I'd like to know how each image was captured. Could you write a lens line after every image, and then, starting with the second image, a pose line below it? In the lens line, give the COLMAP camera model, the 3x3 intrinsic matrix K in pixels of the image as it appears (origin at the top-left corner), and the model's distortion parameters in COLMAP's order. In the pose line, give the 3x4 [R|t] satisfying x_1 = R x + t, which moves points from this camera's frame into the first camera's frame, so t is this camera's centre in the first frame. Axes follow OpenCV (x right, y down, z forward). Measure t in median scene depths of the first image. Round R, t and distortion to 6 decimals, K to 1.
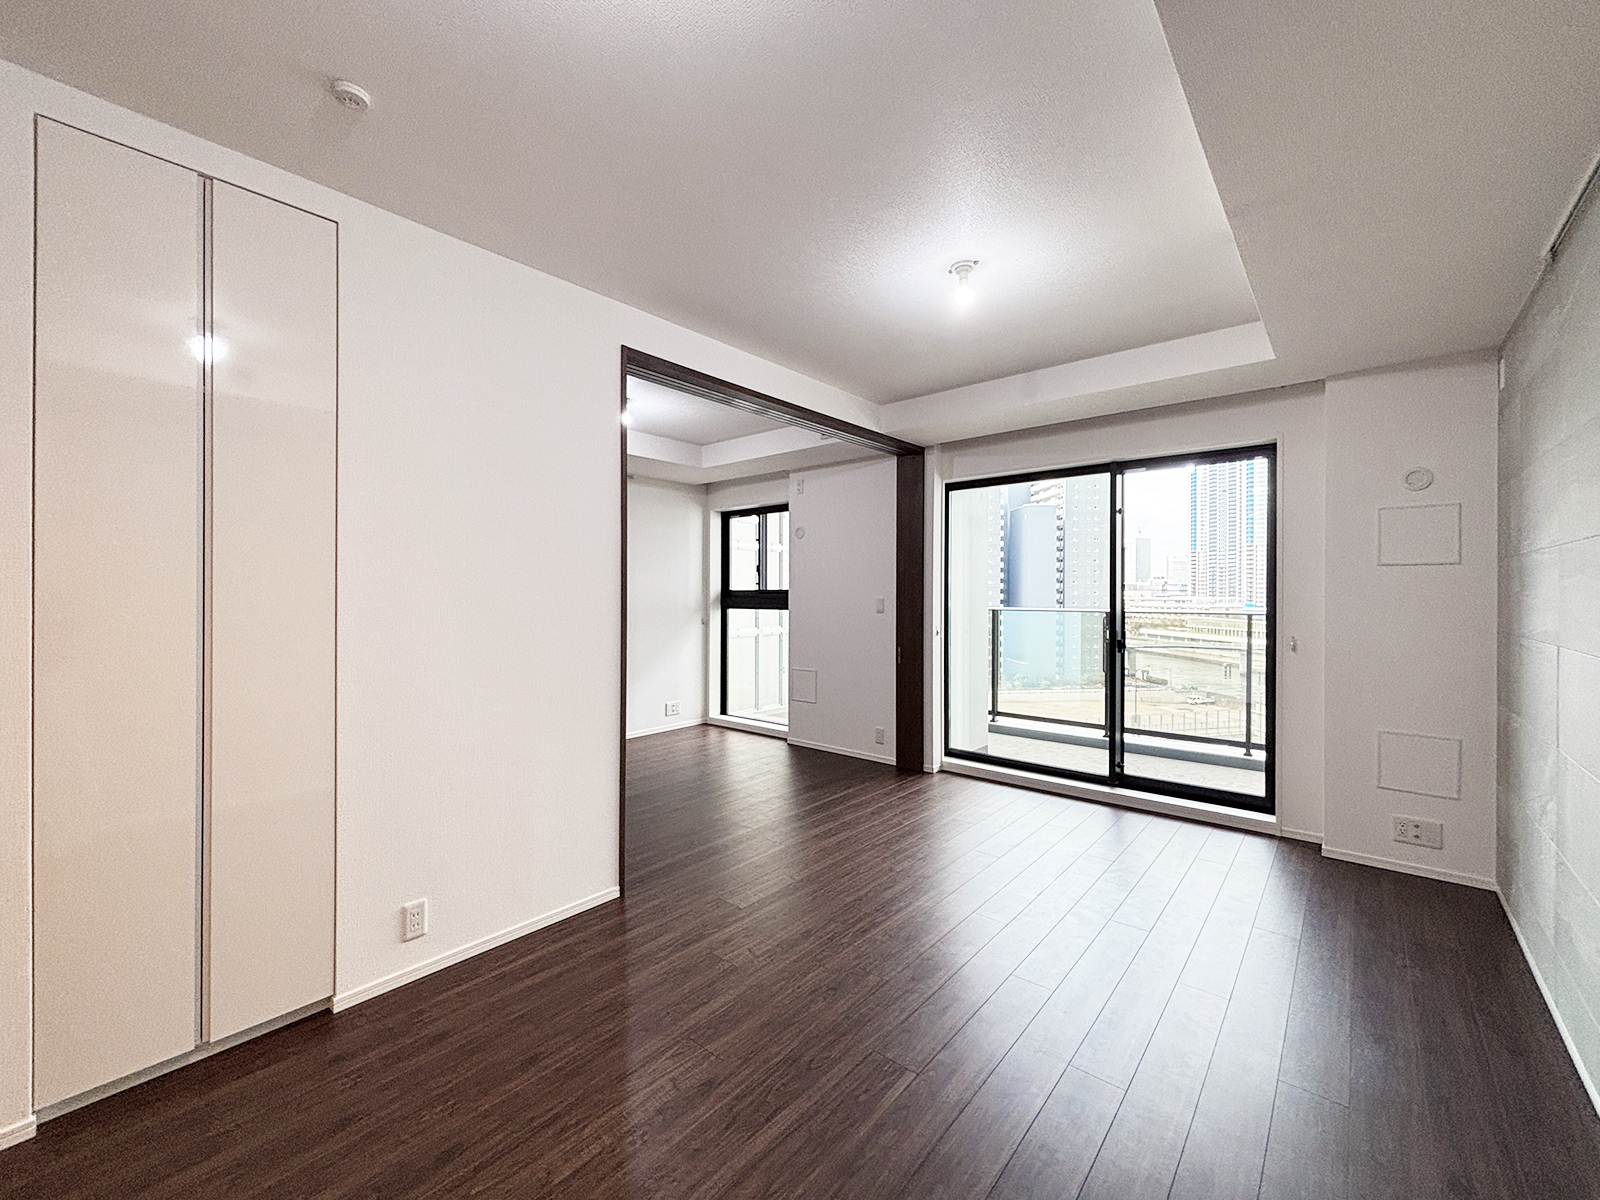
lens RADIAL K [[662.3, 0, 804.7], [0, 662.3, 596.0], [0, 0, 1]] dist [0.010830, -0.000170]
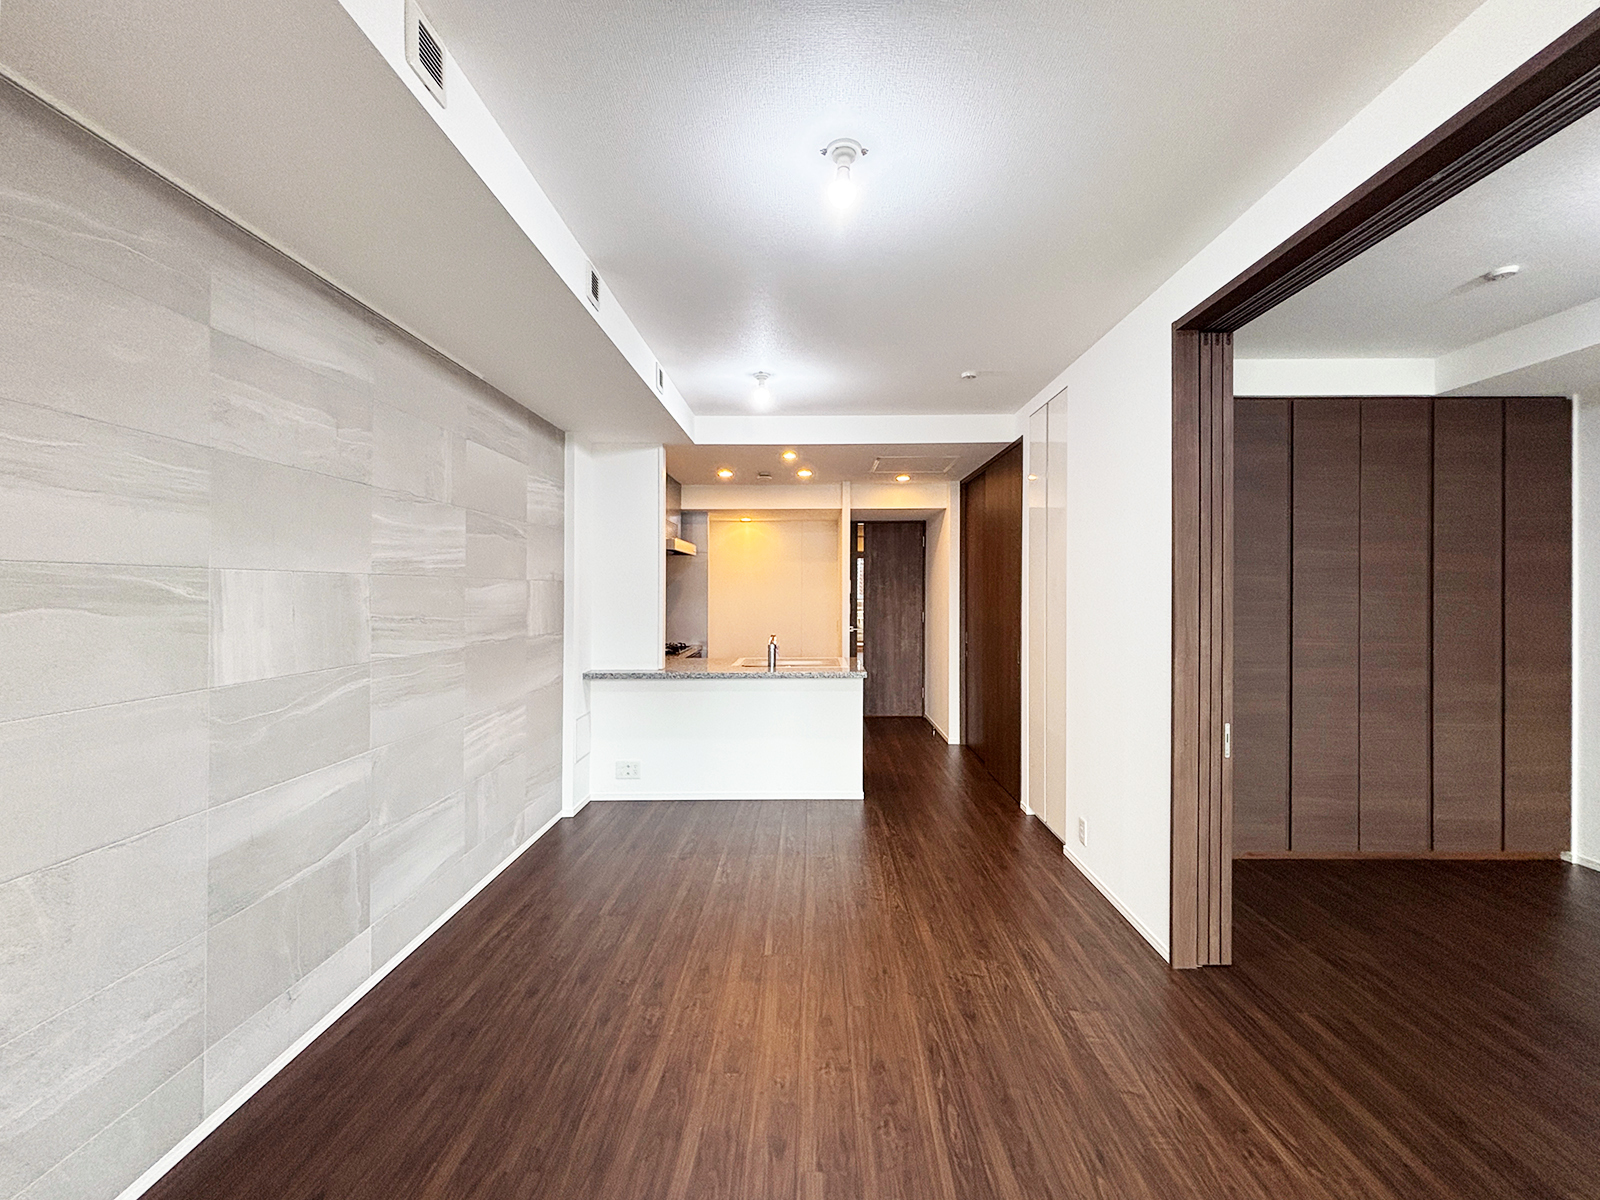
lens RADIAL K [[662.3, 0, 810.9], [0, 662.3, 594.1], [0, 0, 1]] dist [0.010830, -0.000170]
pose [[-0.767828, 0.008222, -0.640603, 0.782500], [0.001789, 0.999941, 0.010691, -0.046968], [0.640654, 0.007063, -0.767798, 1.695638]]
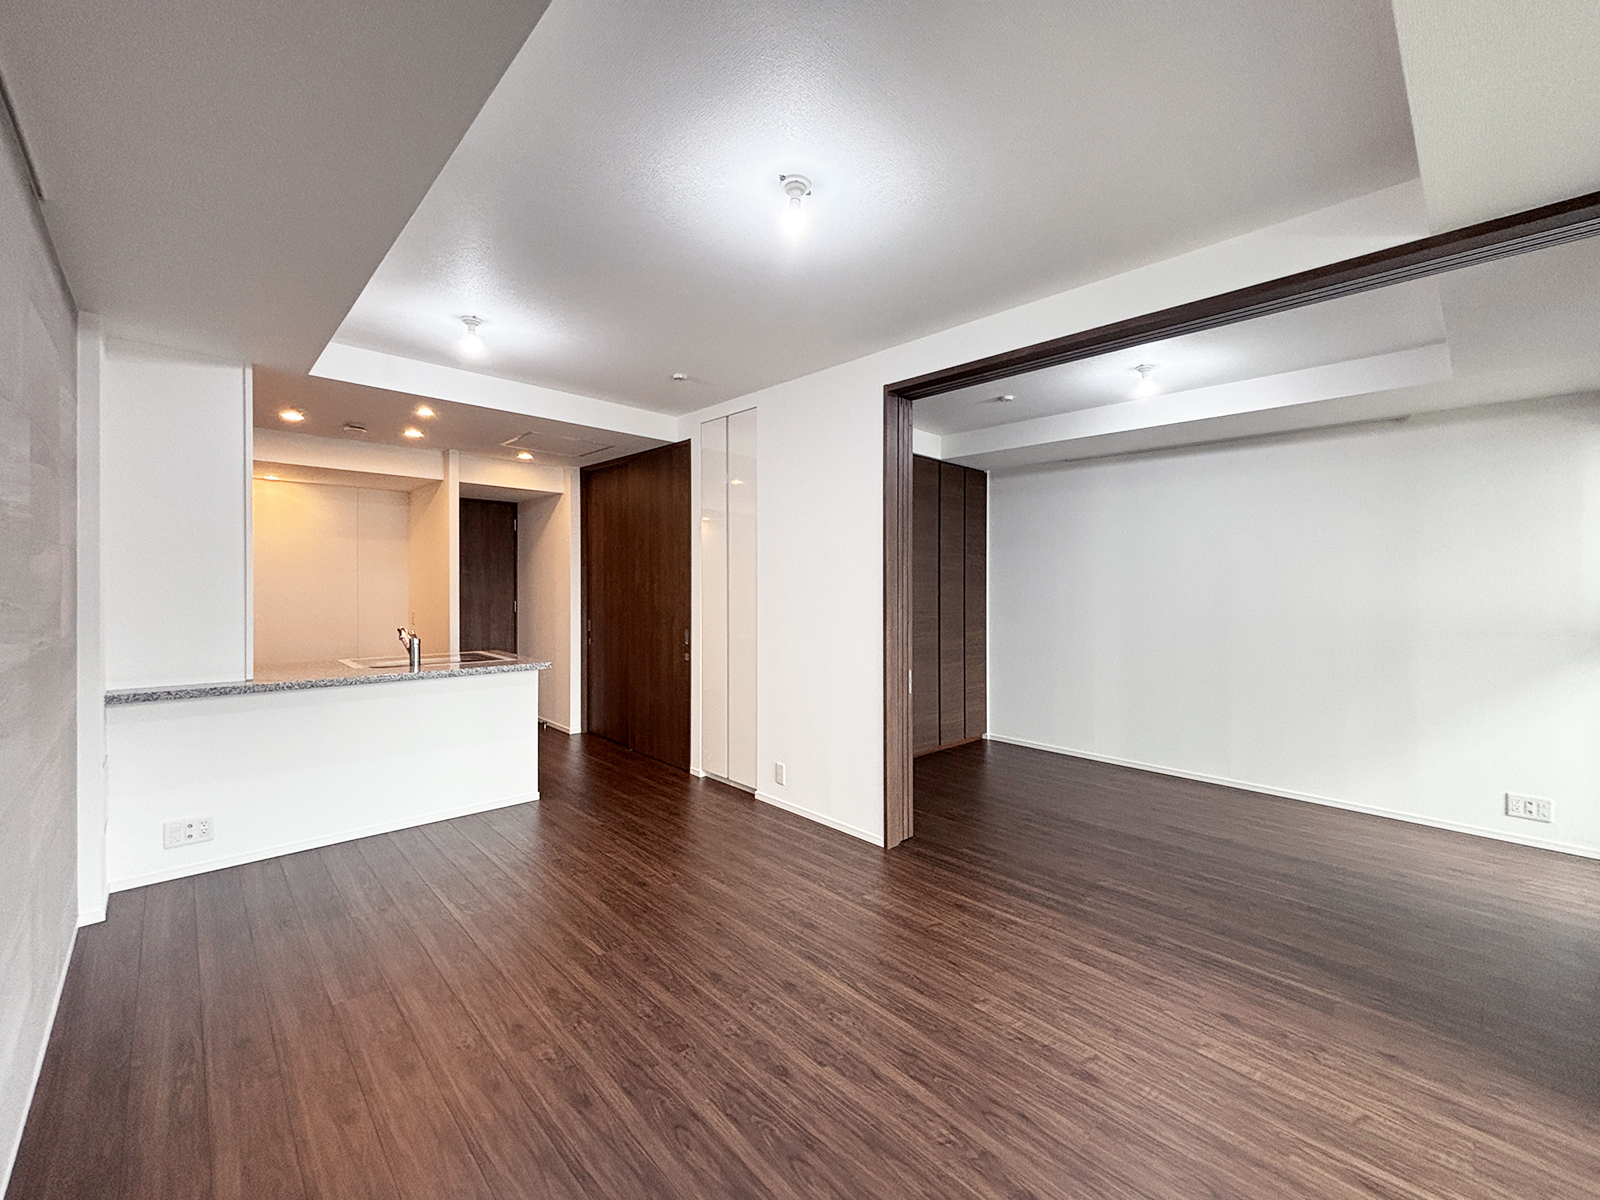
lens RADIAL K [[662.3, 0, 804.8], [0, 662.3, 586.5], [0, 0, 1]] dist [0.010830, -0.000170]
pose [[-0.107509, 0.003278, -0.994199, 1.143836], [-0.014905, 0.999877, 0.004909, -0.024732], [0.994092, 0.015346, -0.107447, 1.220420]]
